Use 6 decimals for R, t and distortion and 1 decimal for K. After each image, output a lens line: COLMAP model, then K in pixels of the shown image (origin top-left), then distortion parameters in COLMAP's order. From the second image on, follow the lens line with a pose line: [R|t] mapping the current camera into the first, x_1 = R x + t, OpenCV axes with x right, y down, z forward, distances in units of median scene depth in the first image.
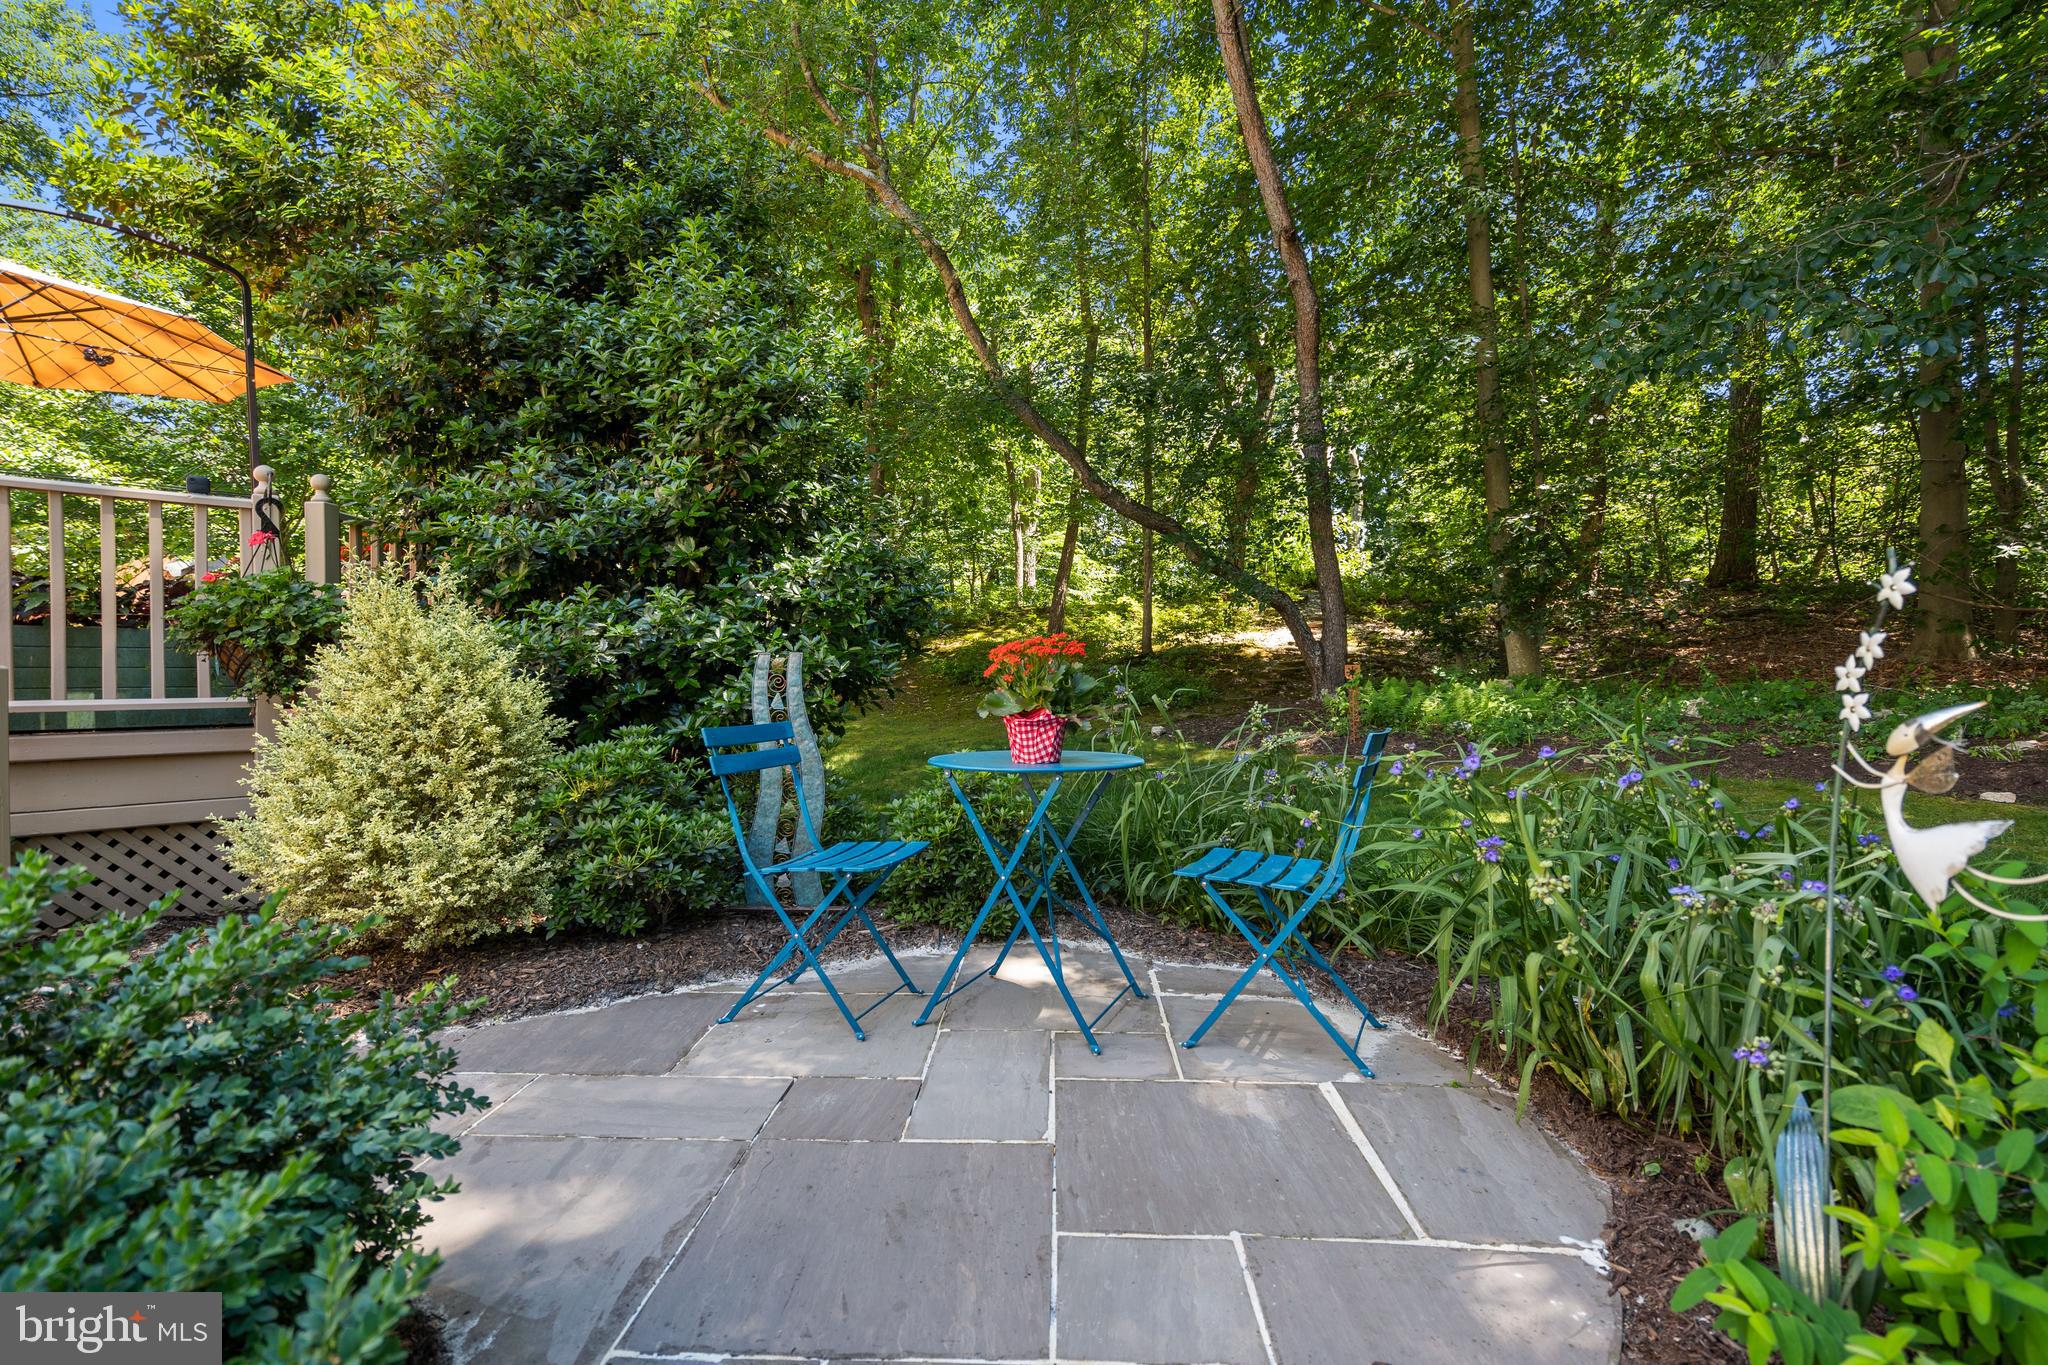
lens RADIAL K [[945.1, 0, 1024.0], [0, 945.1, 682.5], [0, 0, 1]] dist [-0.000517, 0.000833]
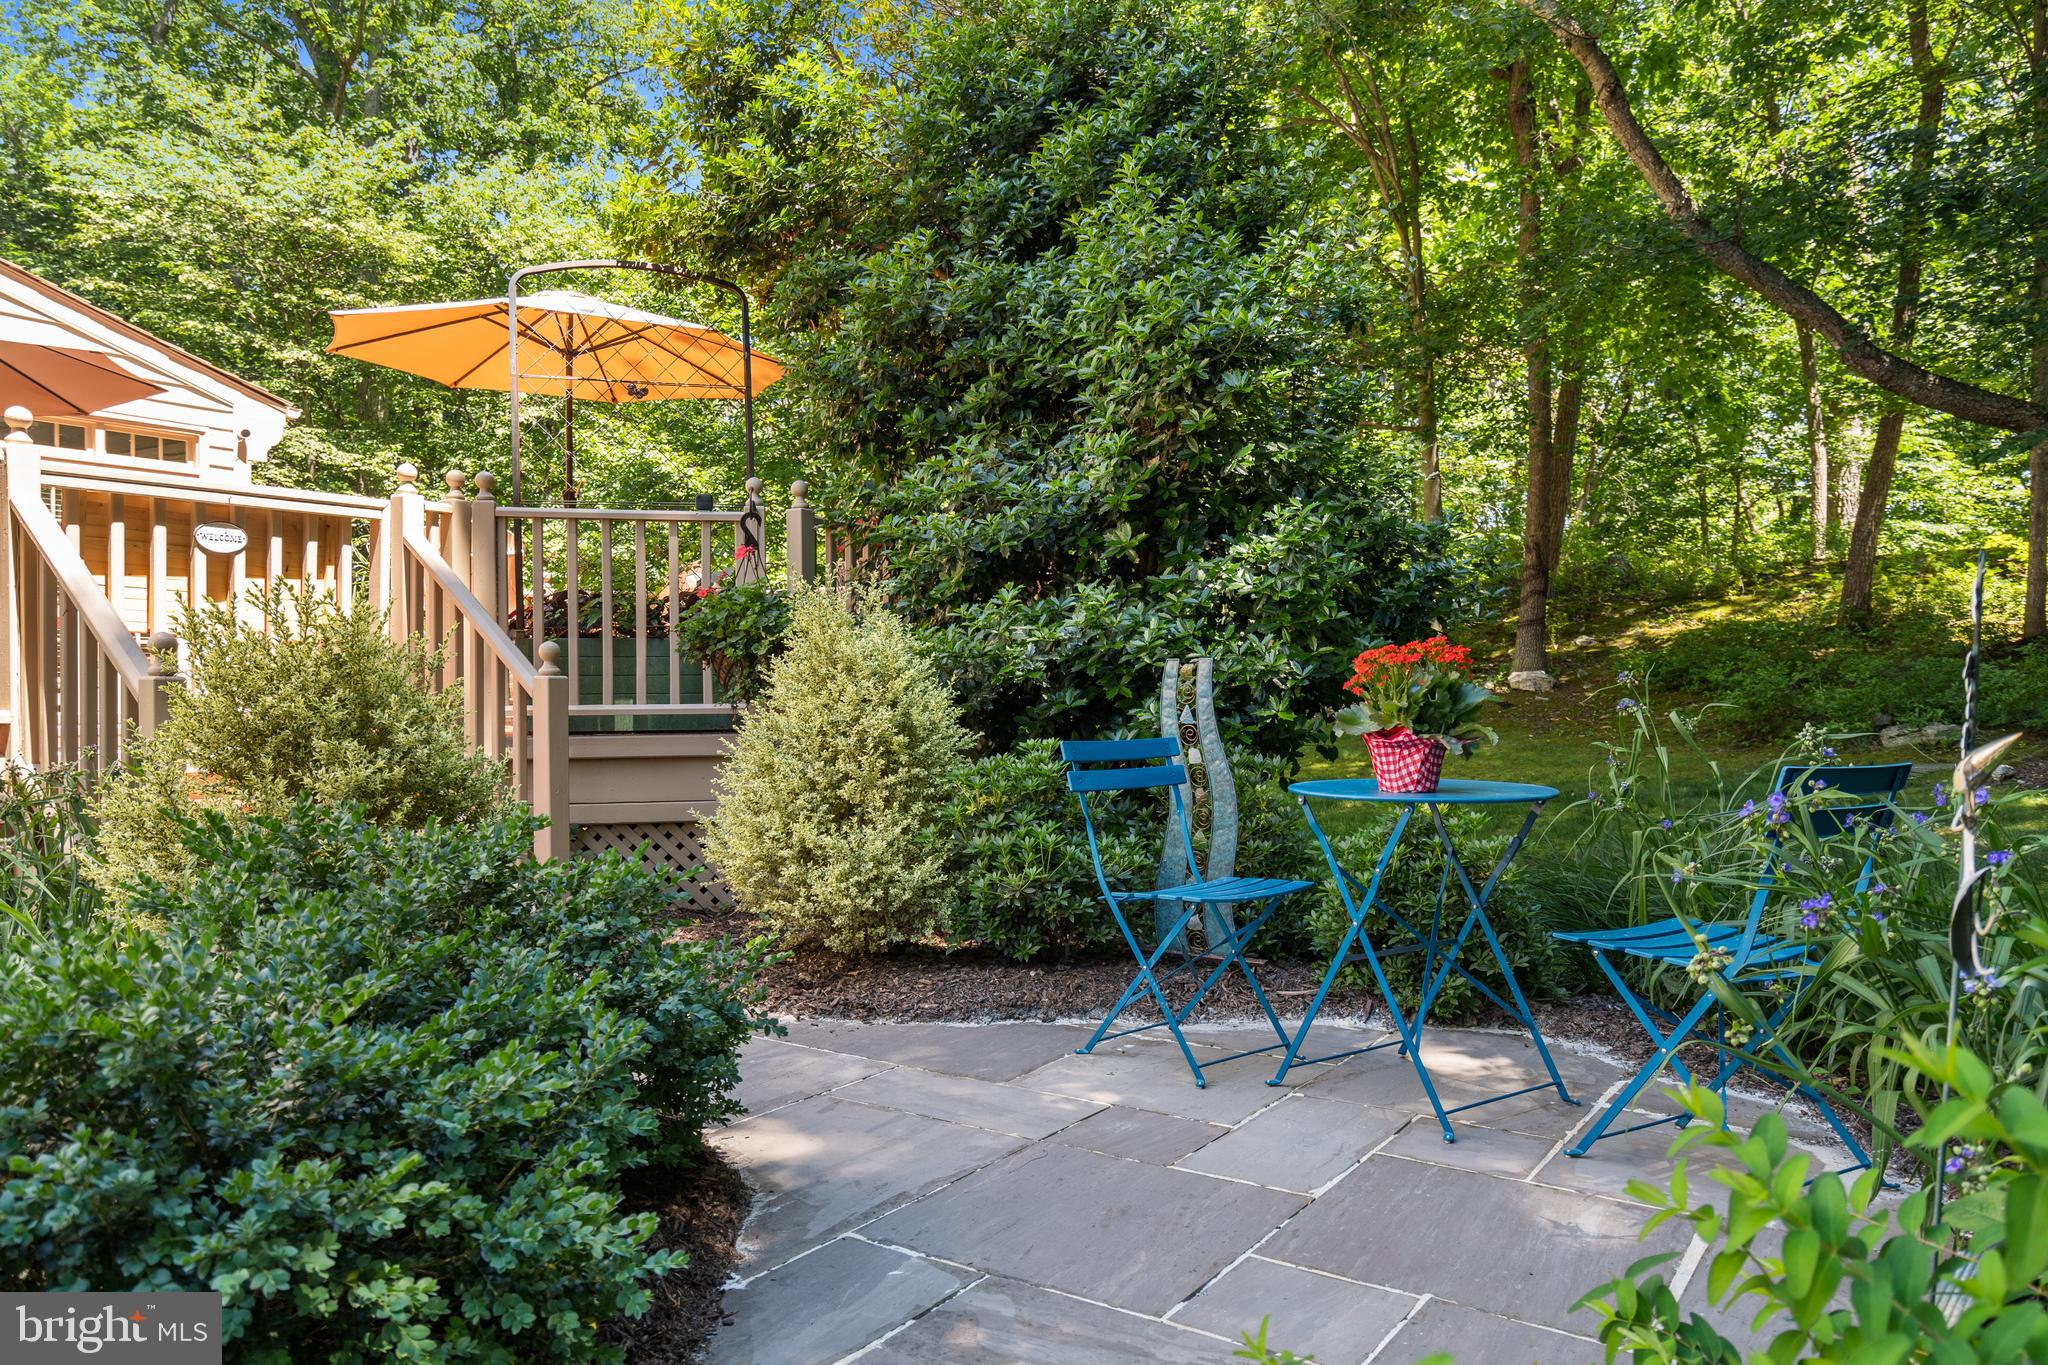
lens RADIAL K [[1433.2, 0, 1020.9], [0, 1433.2, 692.2], [0, 0, 1]] dist [0.009968, 0.001256]
pose [[0.850895, 0.004853, -0.525314, 0.287660], [-0.002347, 0.999982, 0.005437, -0.006987], [0.525331, -0.003393, 0.850891, -0.189013]]
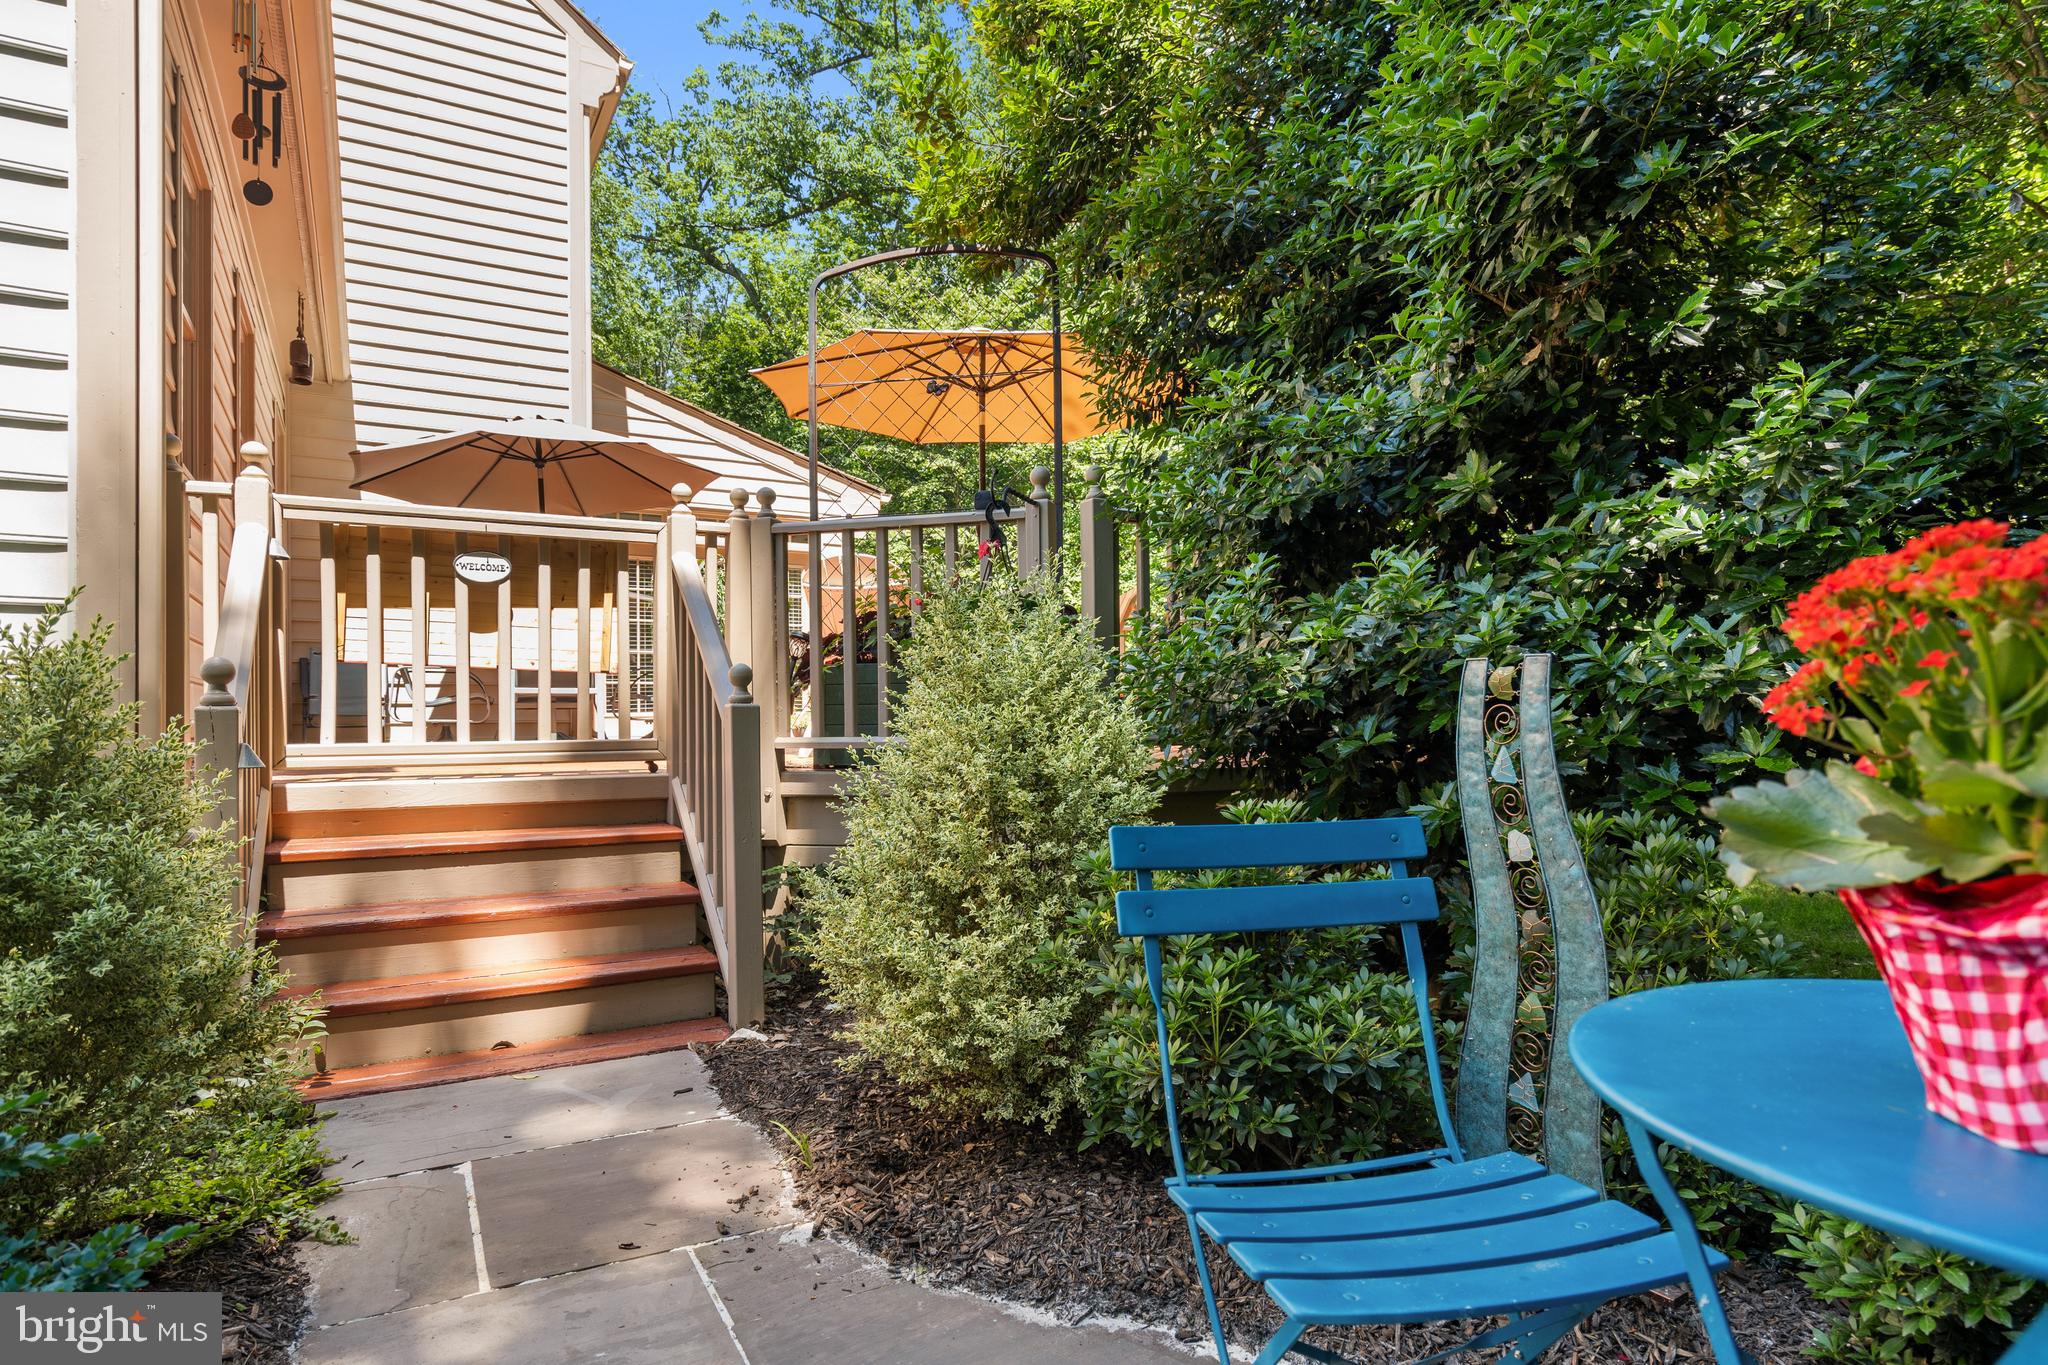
lens RADIAL K [[1131.5, 0, 1020.5], [0, 1131.5, 717.1], [0, 0, 1]] dist [0.009954, -0.000459]
pose [[0.510352, 0.000016, -0.859966, 0.079982], [0.003314, 0.999993, 0.001985, -0.004410], [0.859959, -0.003863, 0.510348, 0.508946]]
